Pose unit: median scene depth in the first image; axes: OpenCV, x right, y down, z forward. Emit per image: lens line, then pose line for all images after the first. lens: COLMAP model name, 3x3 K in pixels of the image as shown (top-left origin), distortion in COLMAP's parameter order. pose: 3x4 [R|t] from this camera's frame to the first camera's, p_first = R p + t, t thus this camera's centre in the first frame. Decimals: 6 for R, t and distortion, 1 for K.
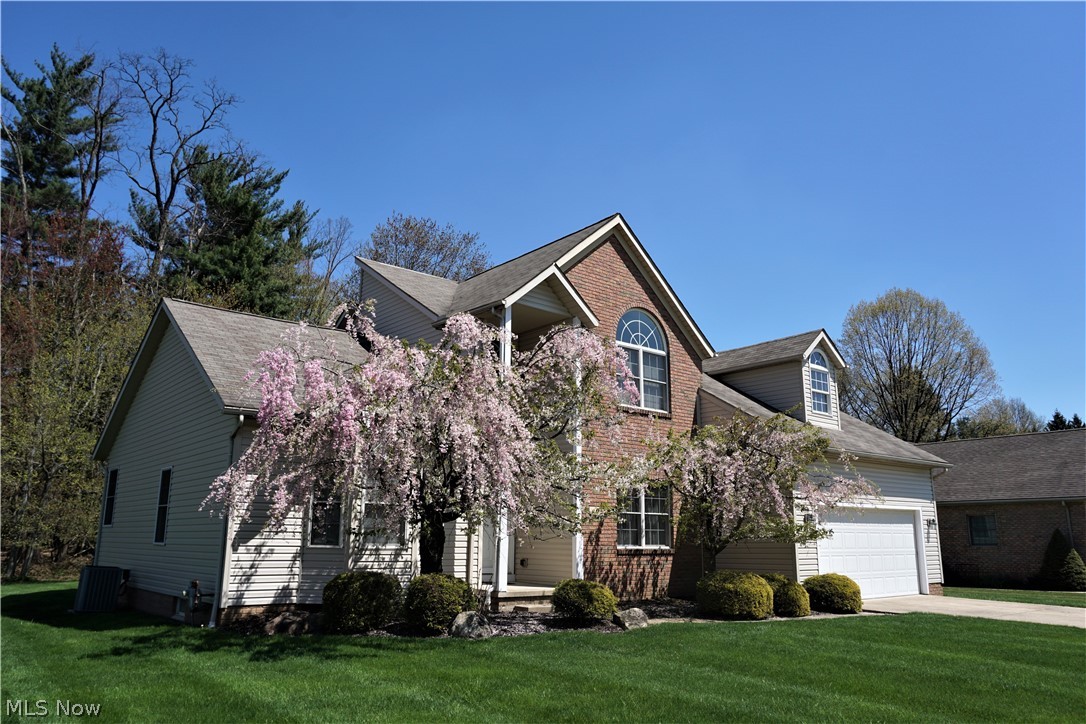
lens RADIAL K [[794.2, 0, 542.5], [0, 794.2, 358.0], [0, 0, 1]] dist [-0.029246, 0.008408]
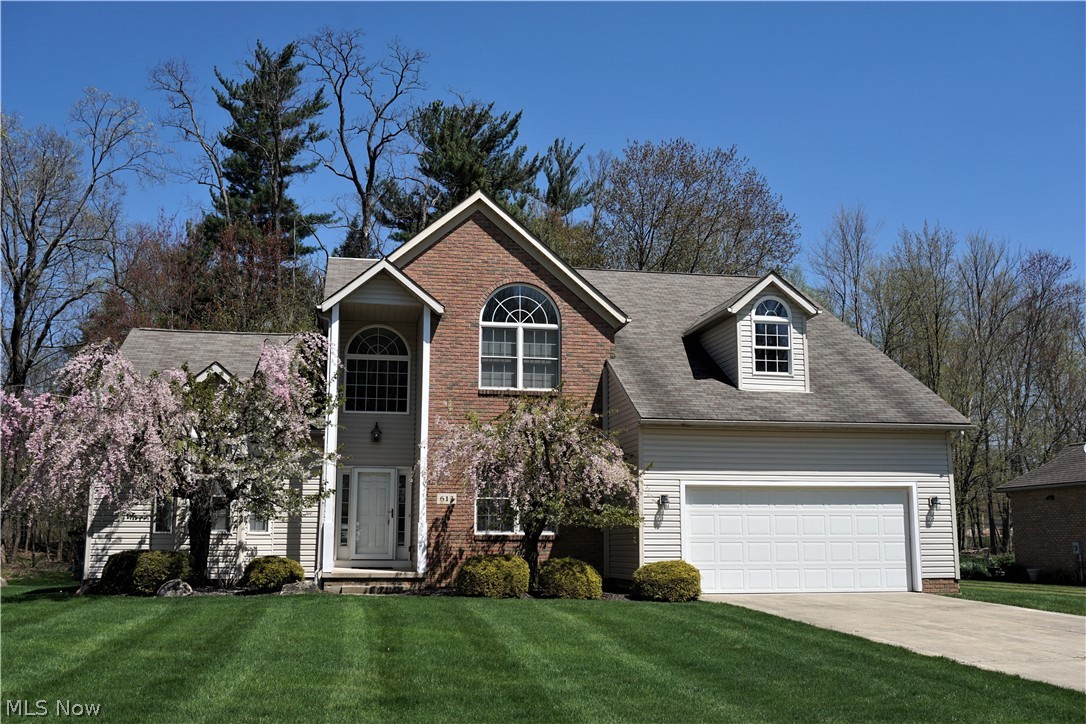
lens RADIAL K [[1073.1, 0, 544.3], [0, 1073.1, 358.0], [0, 0, 1]] dist [-0.005957, 0.000000]
pose [[0.875194, -0.086928, -0.475897, 0.759980], [0.114143, 0.993055, 0.028520, -0.007179], [0.470113, -0.079281, 0.879038, -0.113035]]
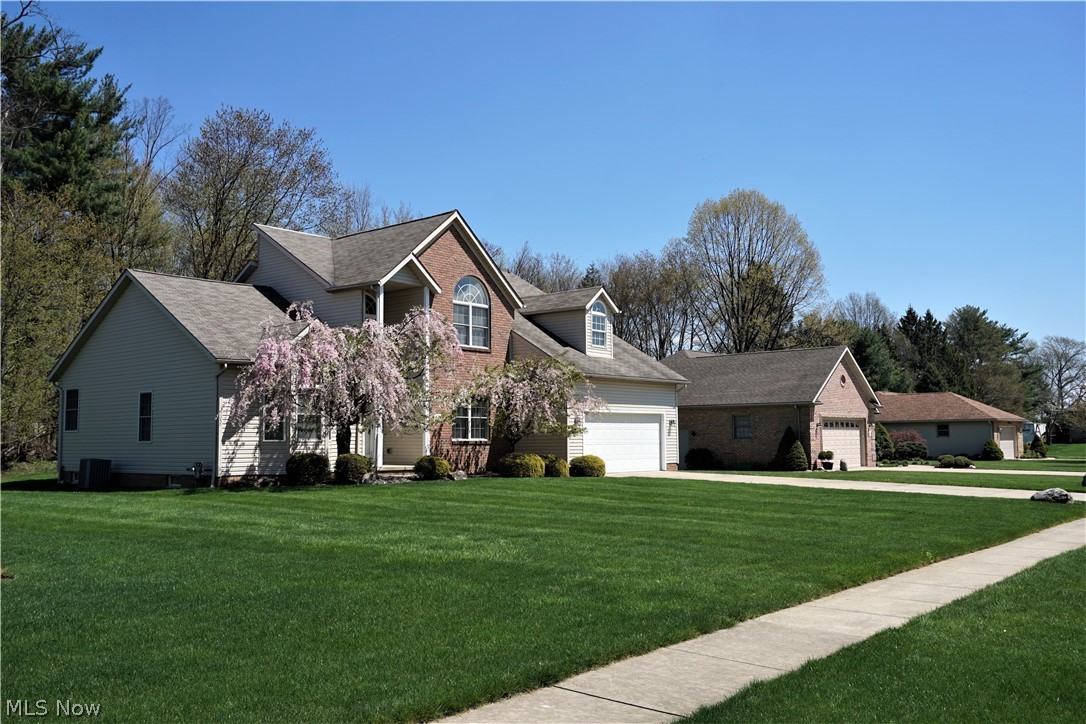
lens RADIAL K [[967.8, 0, 532.1], [0, 967.8, 361.0], [0, 0, 1]] dist [0.008366, -0.020295]
pose [[0.986018, 0.000730, 0.166640, -0.058246], [-0.024492, 0.989766, 0.140582, -0.161160], [-0.164832, -0.142697, 0.975945, -0.746262]]
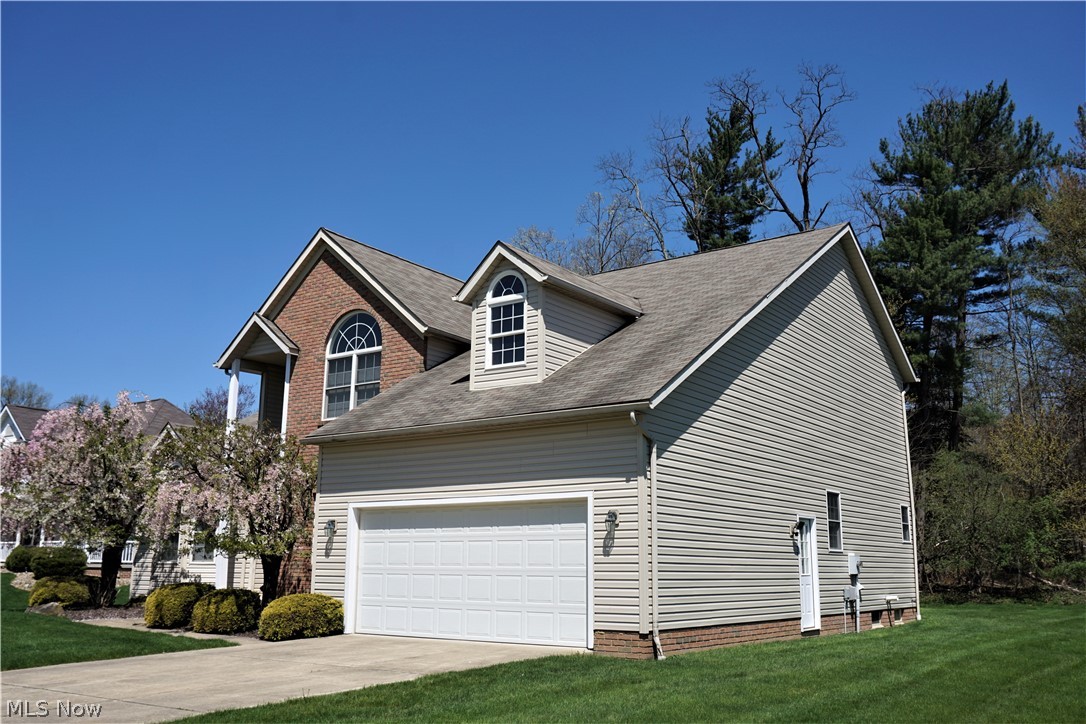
lens RADIAL K [[967.8, 0, 540.3], [0, 967.8, 360.5], [0, 0, 1]] dist [0.008366, -0.020295]
pose [[0.249496, -0.206483, -0.946106, 1.273964], [0.212870, 0.964800, -0.154428, 0.222399], [0.944689, -0.162868, 0.284668, 0.886797]]
